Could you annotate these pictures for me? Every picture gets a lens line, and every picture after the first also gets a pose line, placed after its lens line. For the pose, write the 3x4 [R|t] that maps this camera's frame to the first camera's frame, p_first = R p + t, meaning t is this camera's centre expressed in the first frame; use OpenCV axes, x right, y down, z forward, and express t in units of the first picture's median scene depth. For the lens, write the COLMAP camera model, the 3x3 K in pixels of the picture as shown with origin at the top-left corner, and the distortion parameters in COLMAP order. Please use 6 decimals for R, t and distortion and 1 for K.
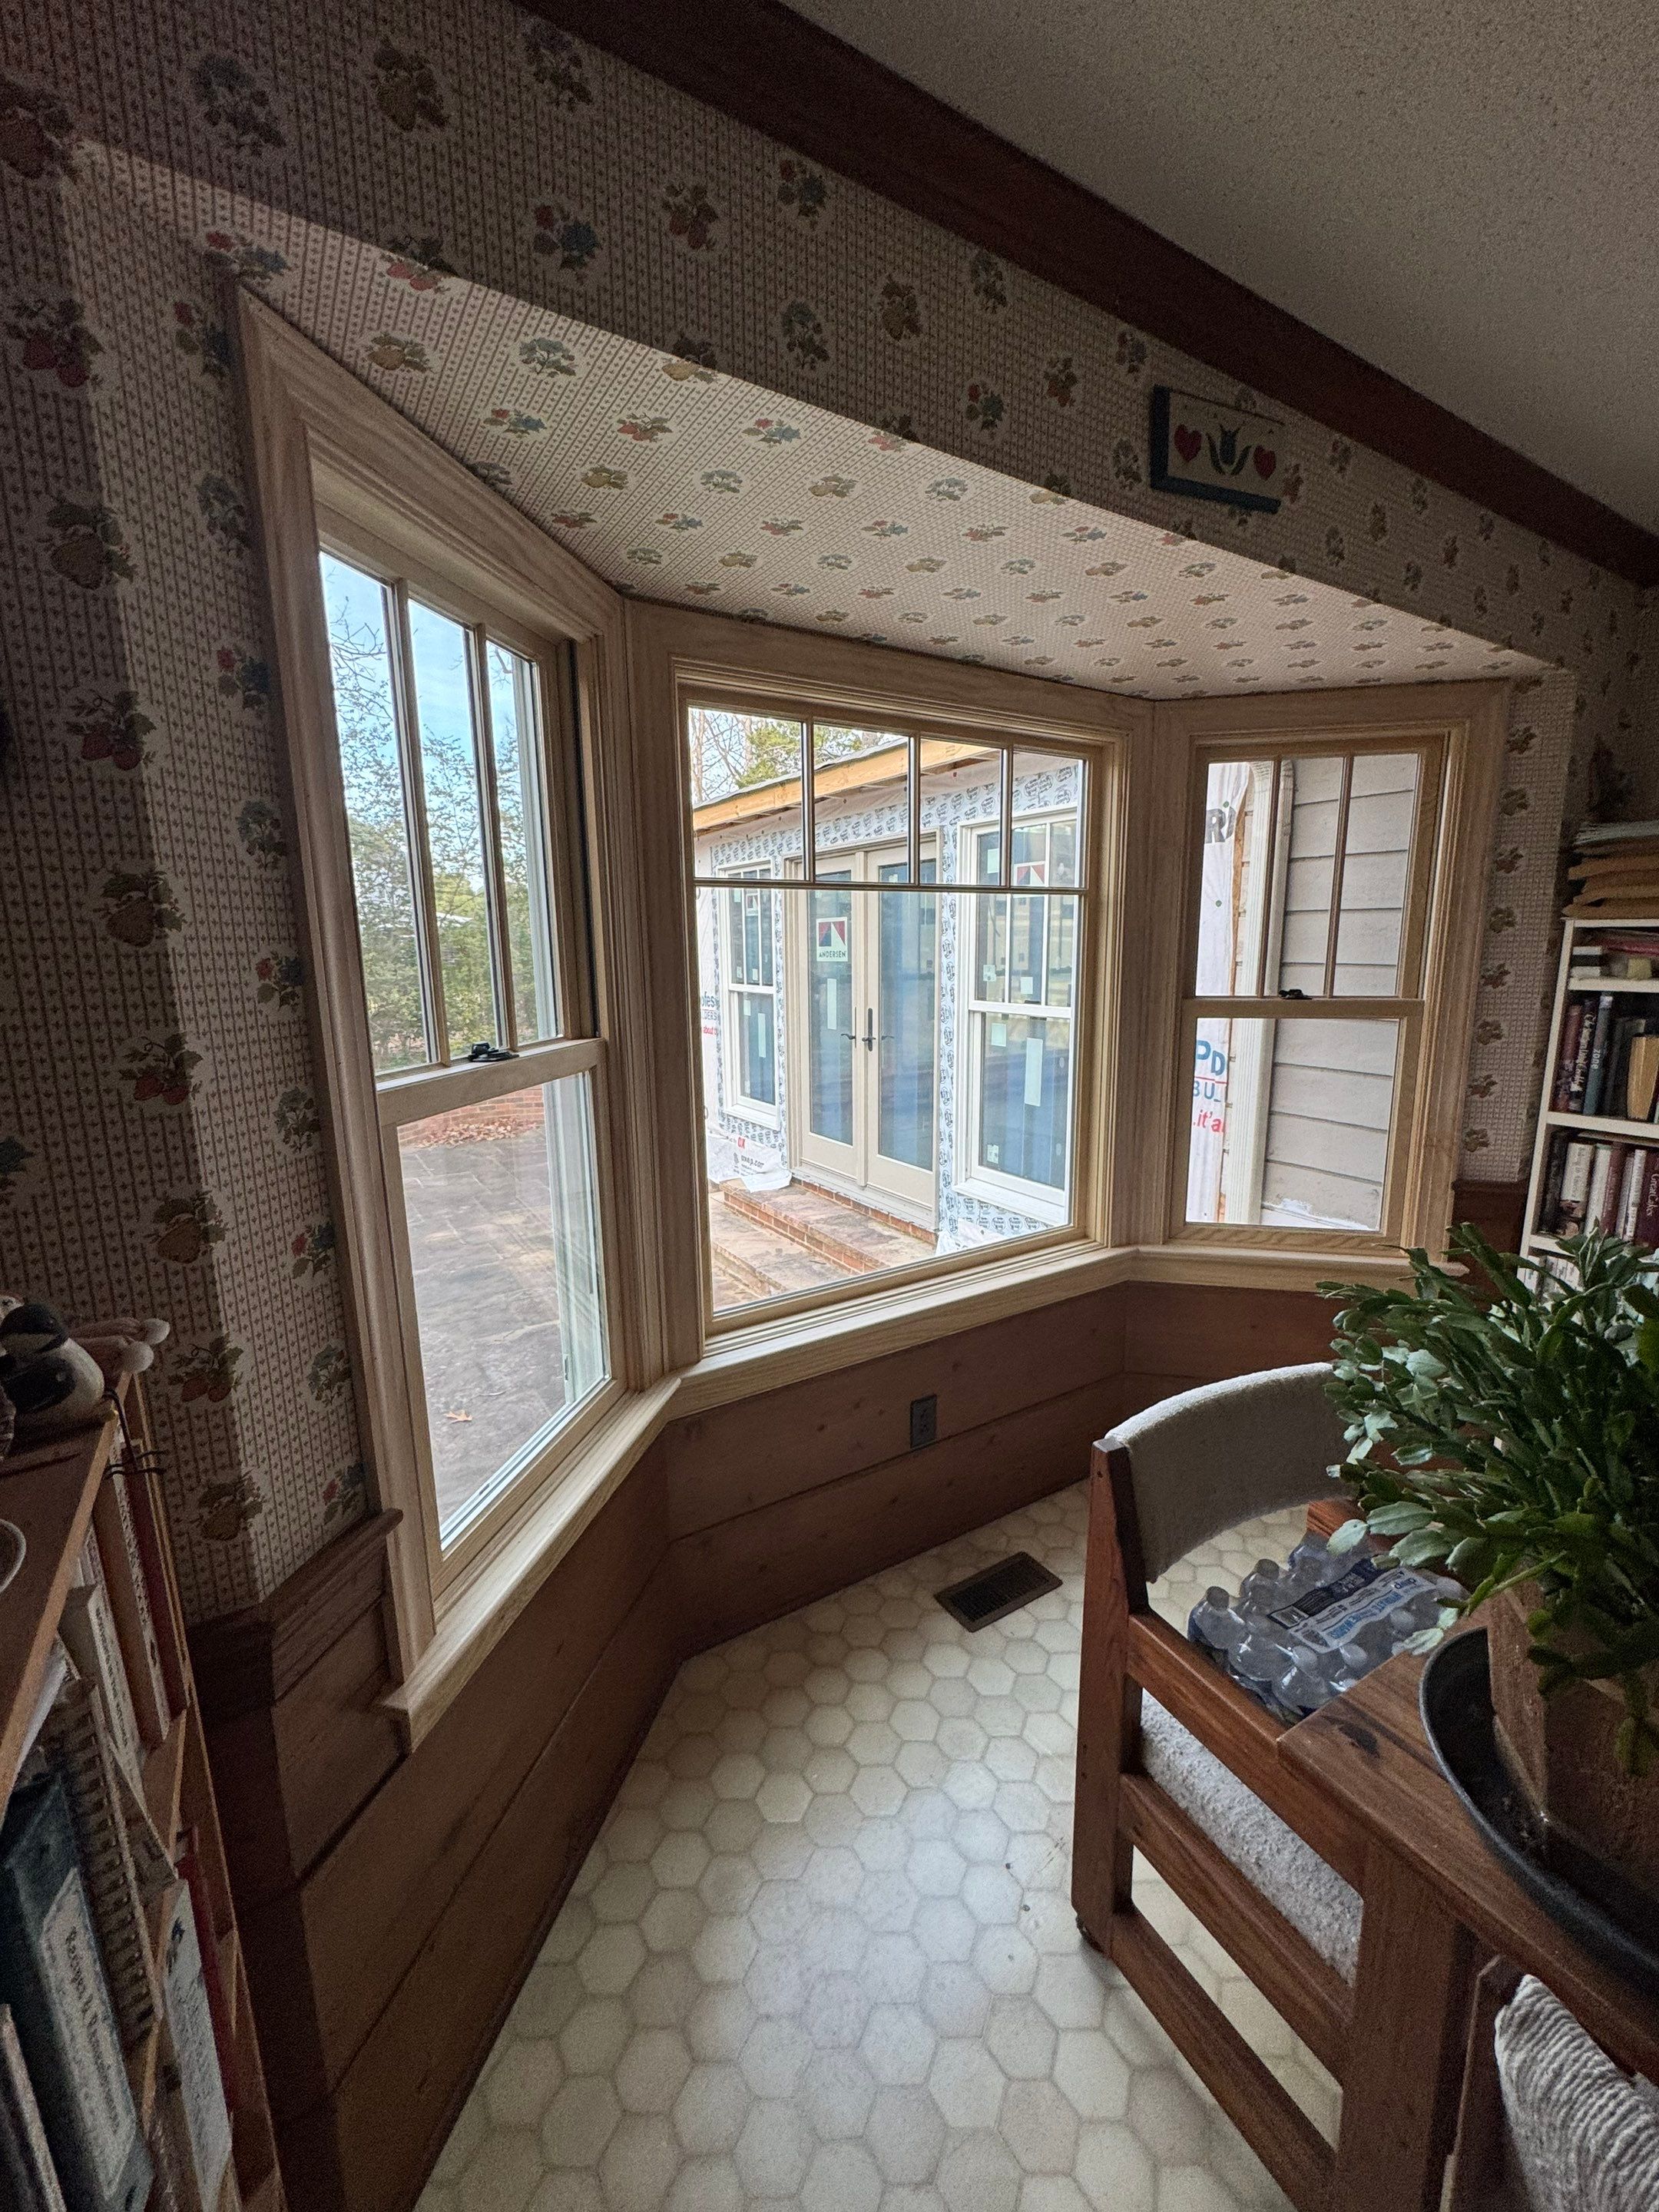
lens RADIAL K [[907.7, 0, 829.5], [0, 907.7, 1106.0], [0, 0, 1]] dist [0.000003, 0.000558]
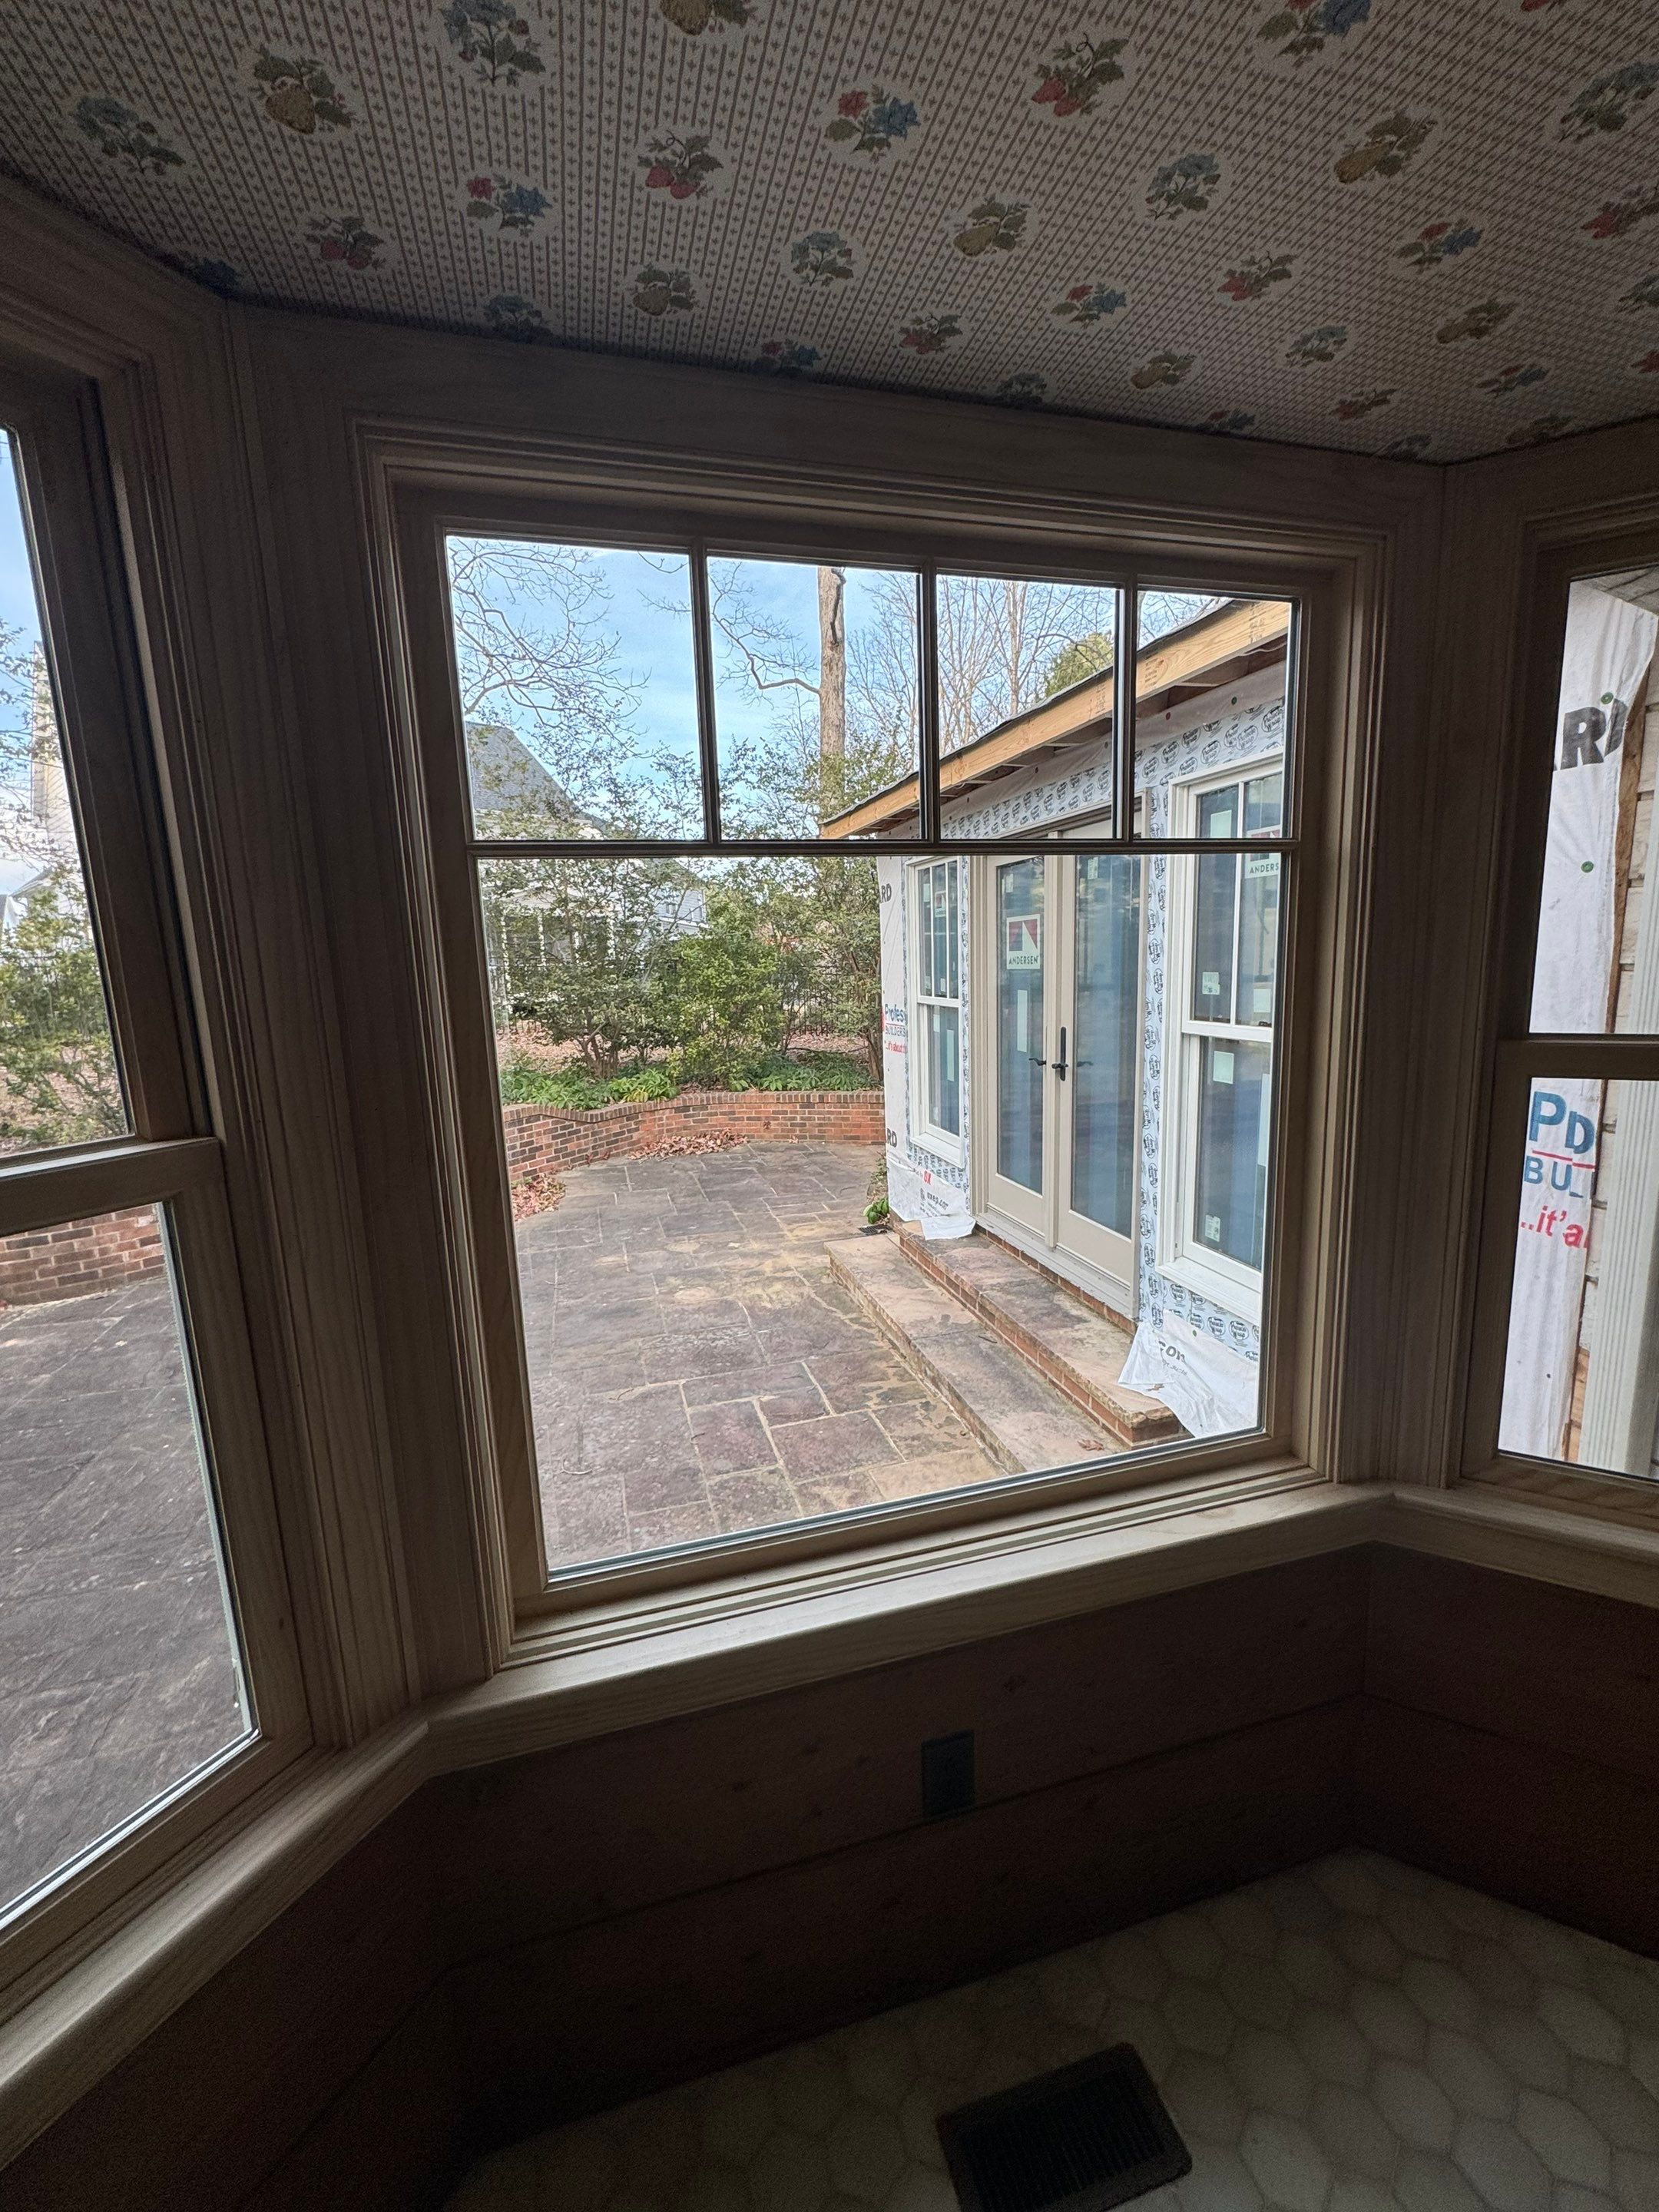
lens RADIAL K [[907.7, 0, 829.5], [0, 907.7, 1106.0], [0, 0, 1]] dist [0.000003, 0.000558]
pose [[0.957971, 0.026316, -0.285654, 0.085524], [-0.027961, 0.999608, -0.001681, -0.034480], [0.285498, 0.009598, 0.958331, 0.194974]]
